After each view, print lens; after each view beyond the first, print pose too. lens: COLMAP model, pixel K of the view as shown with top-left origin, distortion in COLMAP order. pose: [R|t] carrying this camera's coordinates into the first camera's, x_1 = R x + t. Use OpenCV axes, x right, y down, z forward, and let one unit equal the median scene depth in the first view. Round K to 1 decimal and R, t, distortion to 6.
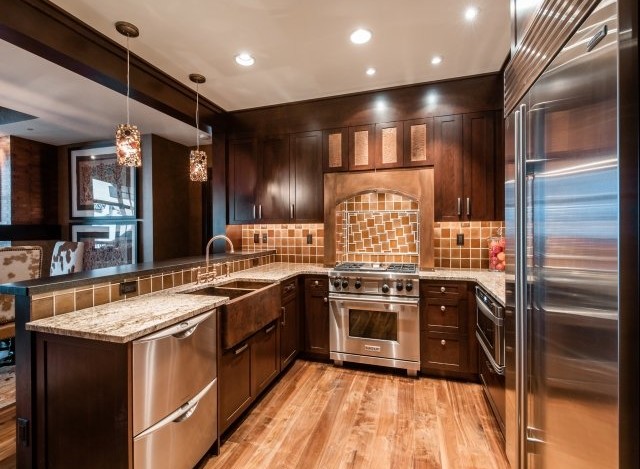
lens RADIAL K [[256.1, 0, 320.0], [0, 256.1, 234.5], [0, 0, 1]] dist [-0.001027, -0.000333]
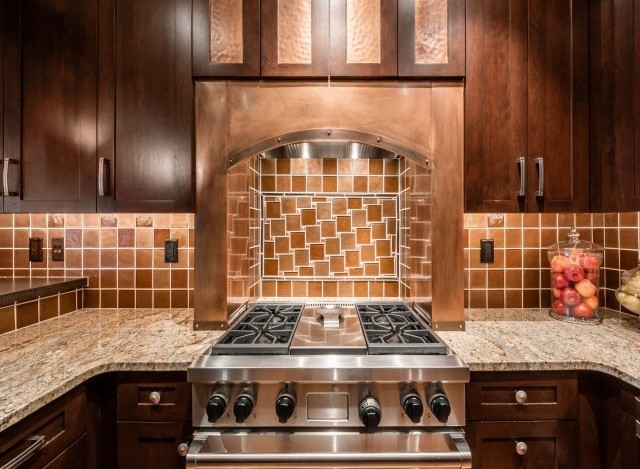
lens RADIAL K [[345.2, 0, 320.0], [0, 345.2, 234.5], [0, 0, 1]] dist [-0.106748, -0.000364]
pose [[0.967374, 0.004849, 0.253307, 0.057620], [-0.002551, 0.999953, -0.009402, -0.005571], [-0.253341, 0.008449, 0.967340, 0.399080]]
